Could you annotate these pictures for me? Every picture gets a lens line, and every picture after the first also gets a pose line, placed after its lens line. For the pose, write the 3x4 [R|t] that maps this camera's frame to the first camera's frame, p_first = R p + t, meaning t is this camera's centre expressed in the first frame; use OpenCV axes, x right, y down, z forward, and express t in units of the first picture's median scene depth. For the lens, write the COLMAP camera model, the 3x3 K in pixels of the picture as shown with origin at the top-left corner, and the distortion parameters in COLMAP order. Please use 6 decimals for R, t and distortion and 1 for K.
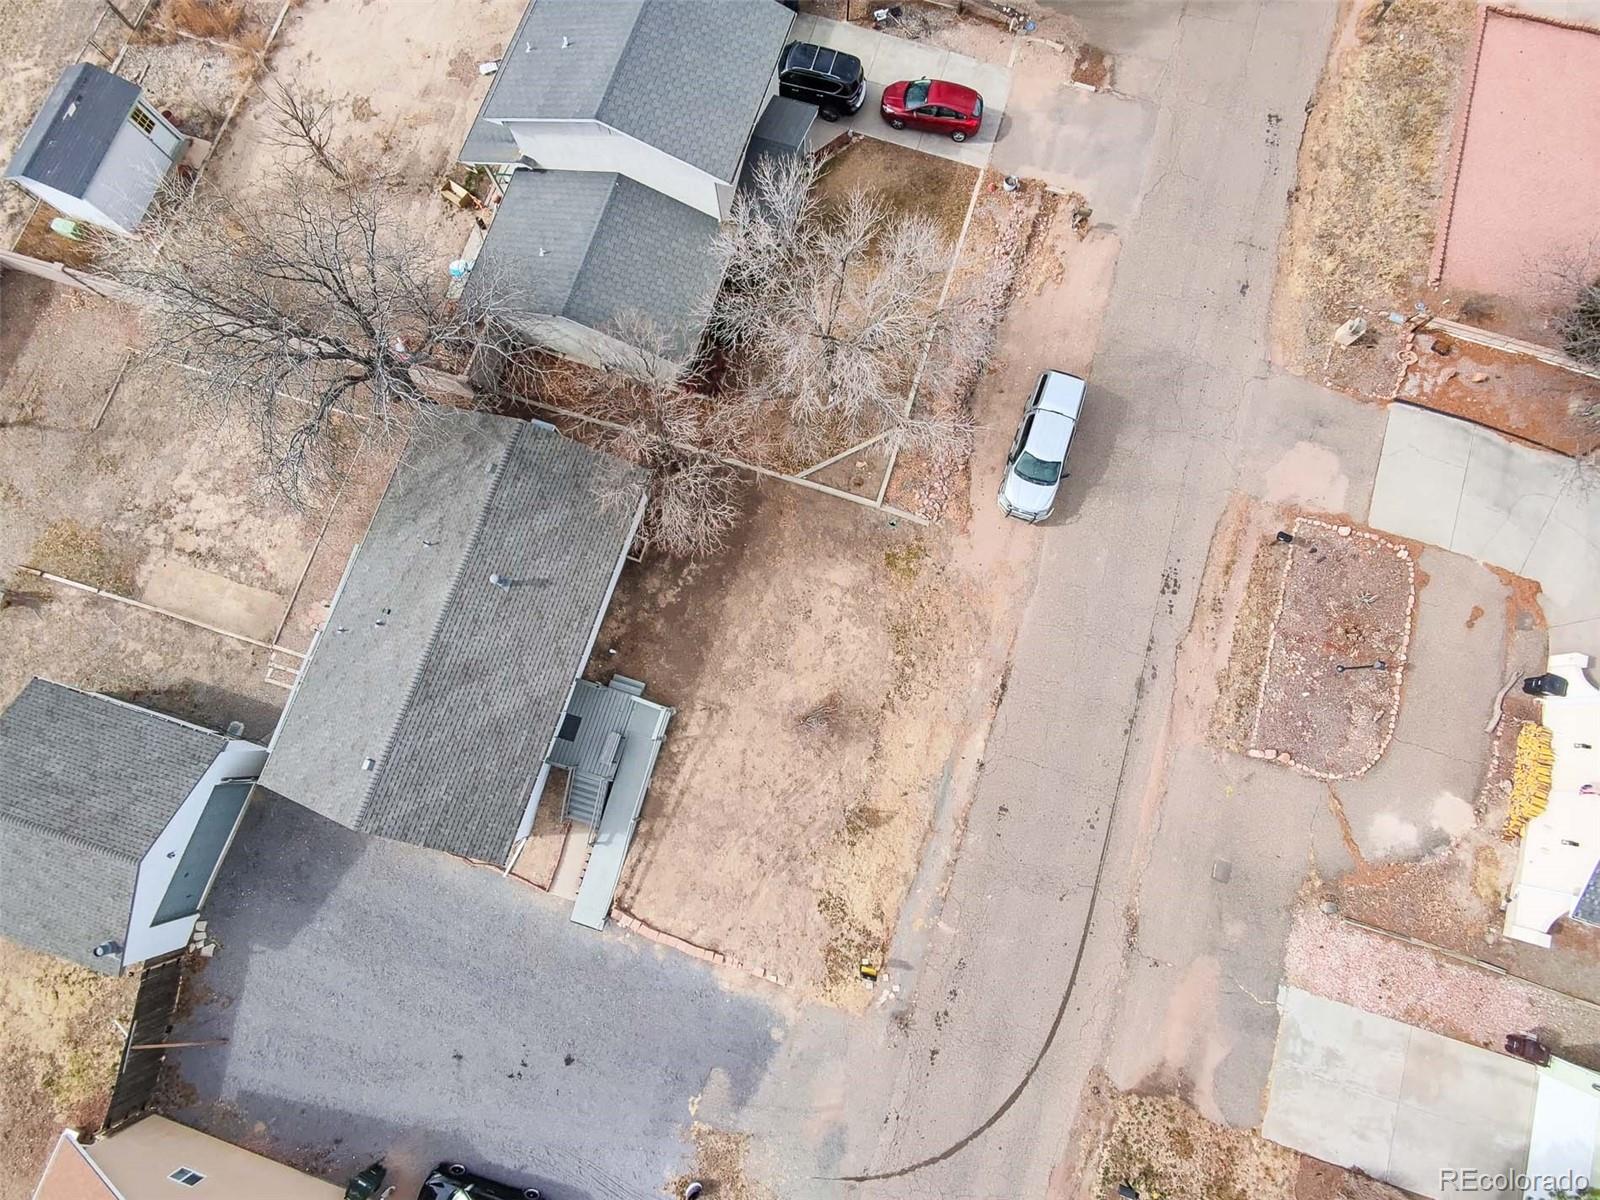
lens RADIAL K [[723.0, 0, 809.1], [0, 723.0, 630.5], [0, 0, 1]] dist [0.001377, -0.005651]
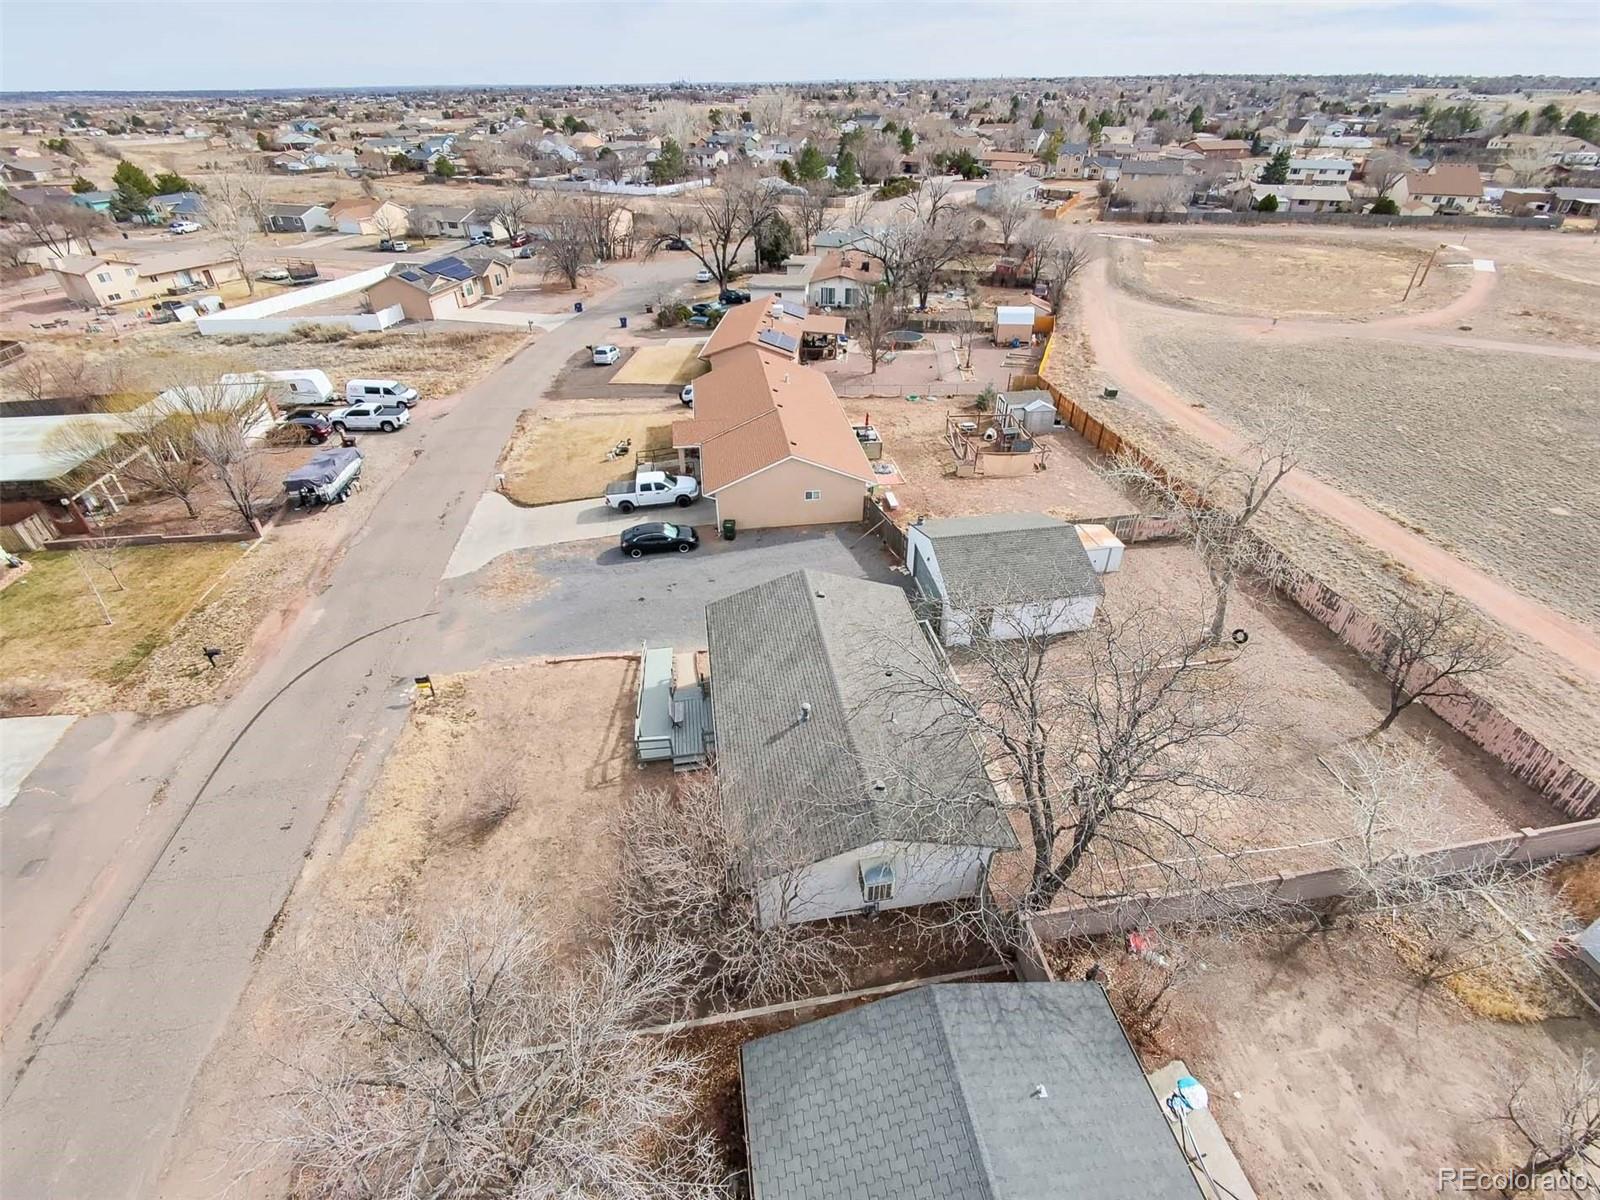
lens RADIAL K [[748.7, 0, 809.6], [0, 748.7, 602.9], [0, 0, 1]] dist [-0.003734, -0.001808]
pose [[-0.894121, 0.258978, -0.365346, -0.073451], [-0.440607, -0.362863, 0.821094, -0.784479], [0.080075, 0.895132, 0.438551, 0.343948]]
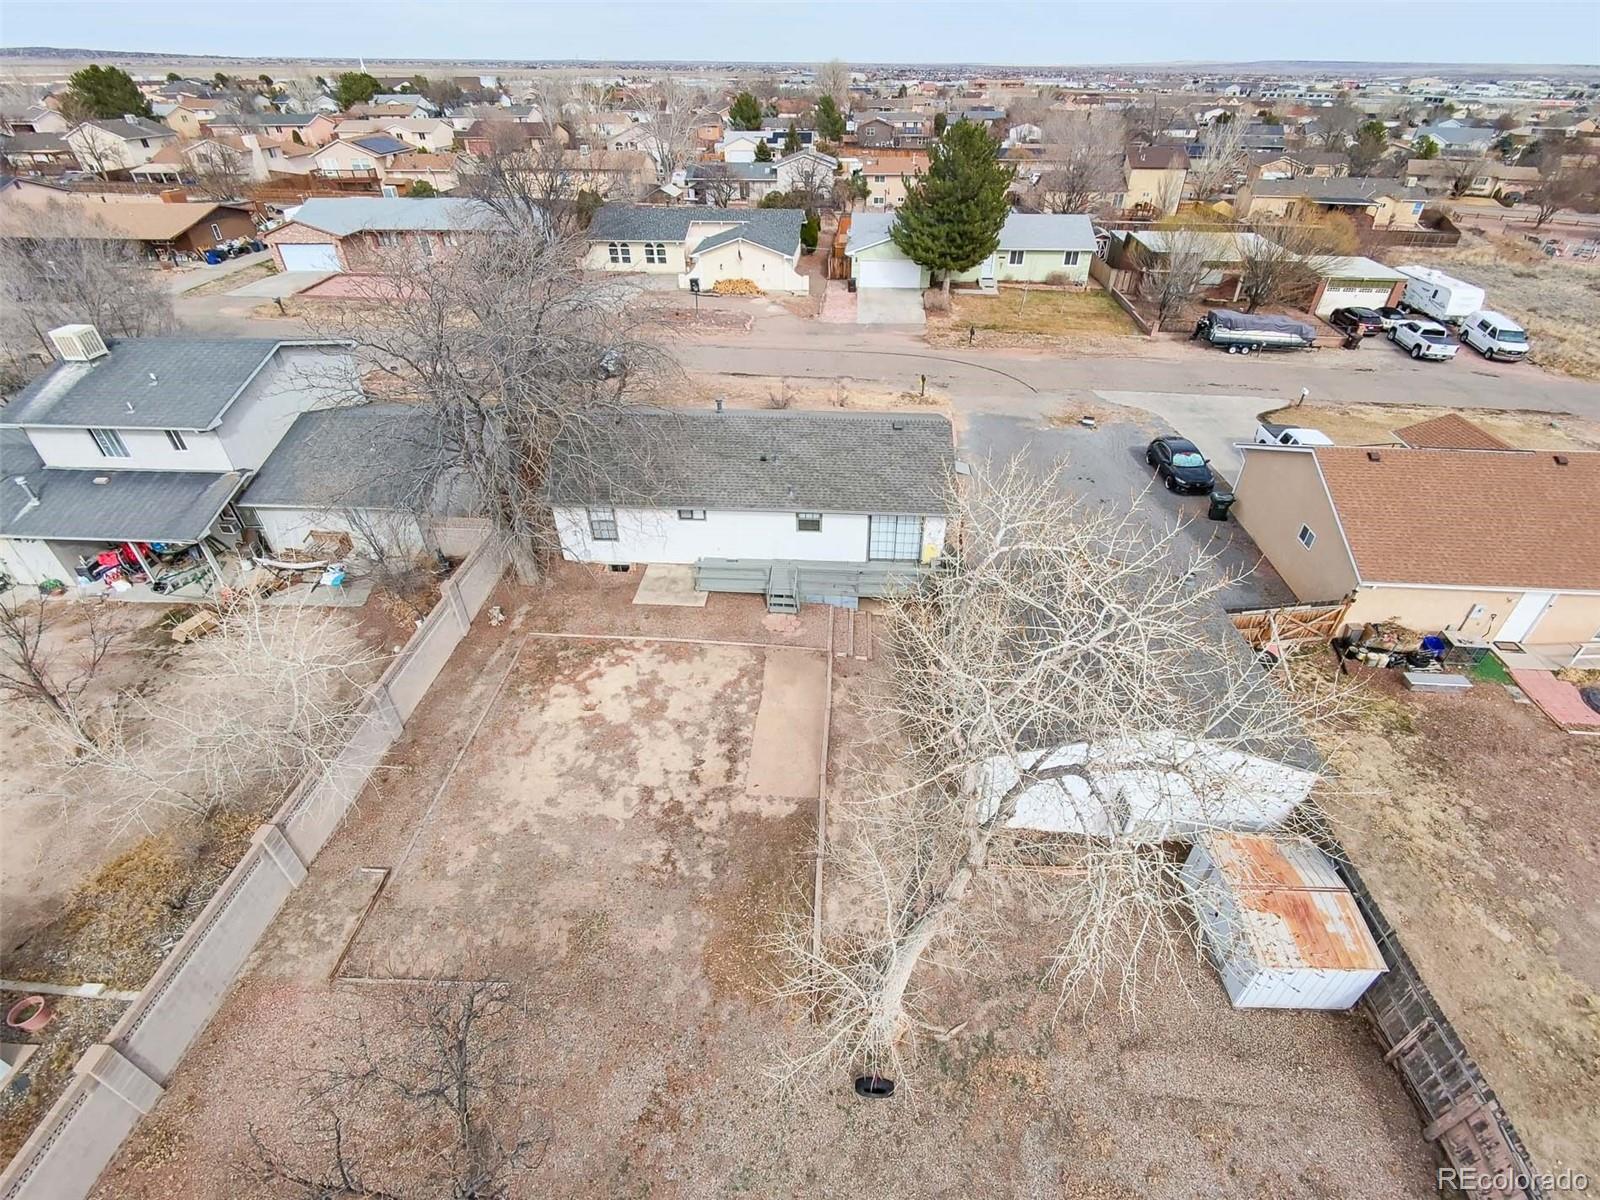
lens RADIAL K [[742.4, 0, 813.7], [0, 742.4, 612.6], [0, 0, 1]] dist [0.001044, -0.005724]
pose [[-0.243877, -0.577458, 0.779144, -1.394257], [0.954838, -0.002364, 0.297118, -0.250061], [-0.169731, 0.816417, 0.551956, 0.512552]]
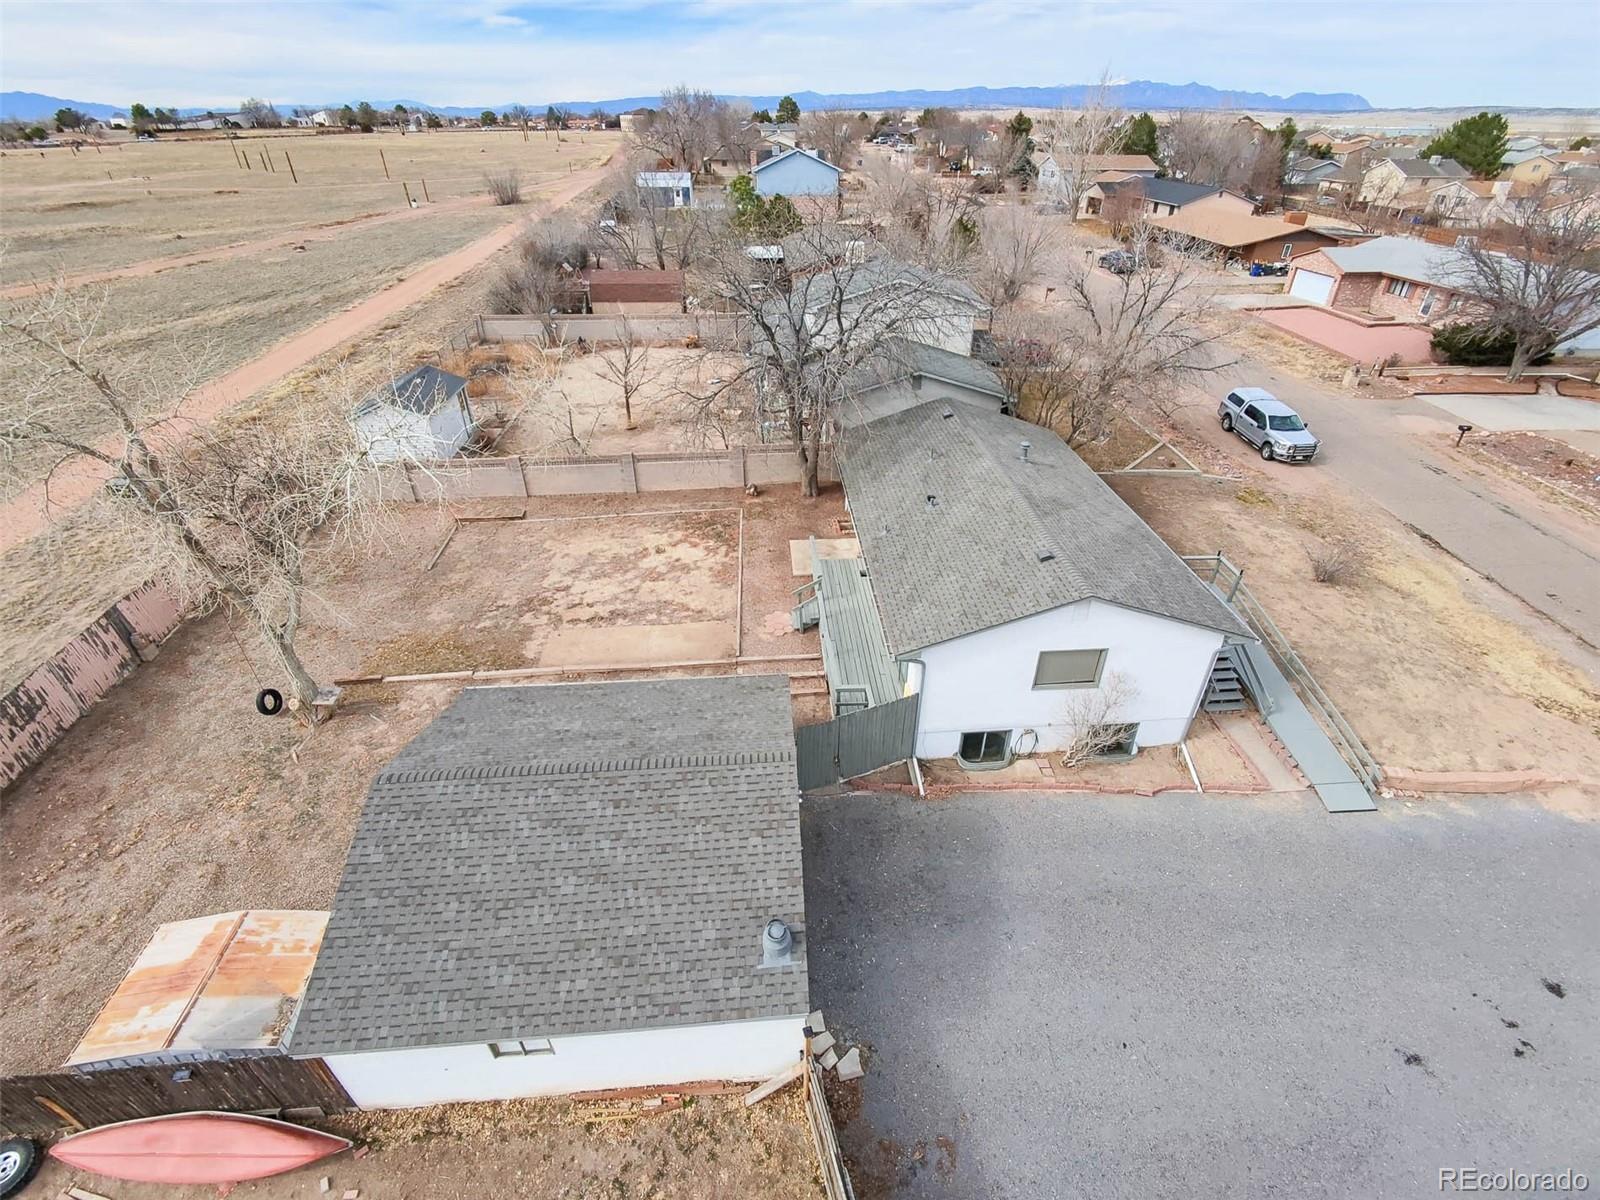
lens RADIAL K [[742.4, 0, 813.7], [0, 742.4, 612.6], [0, 0, 1]] dist [0.001044, -0.005724]
pose [[0.928199, -0.203051, 0.311796, -0.919310], [0.365742, 0.651951, -0.664224, 0.548857], [-0.068404, 0.730569, 0.679404, 0.435660]]
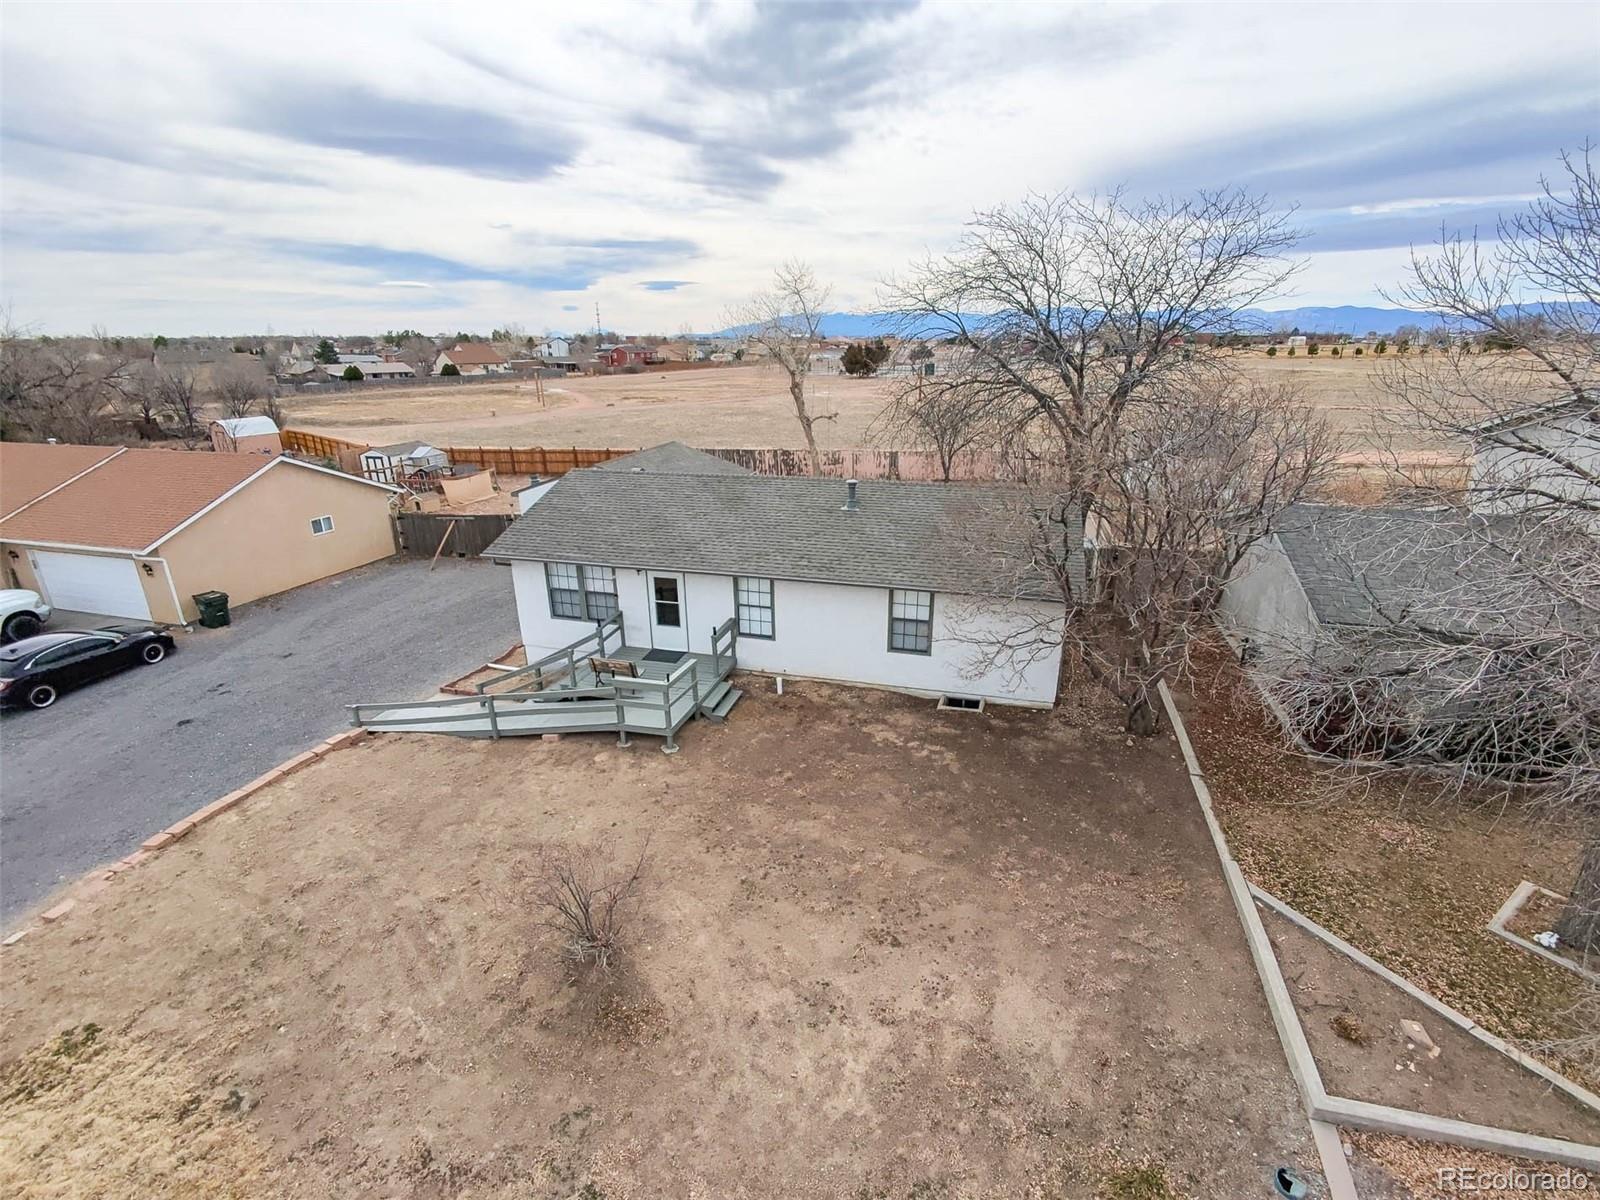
lens RADIAL K [[742.4, 0, 813.7], [0, 742.4, 612.6], [0, 0, 1]] dist [0.001044, -0.005724]
pose [[0.043366, 0.342837, -0.938393, 0.303403], [-0.983075, 0.181990, 0.021059, -0.024890], [0.177998, 0.921598, 0.344927, 0.732793]]
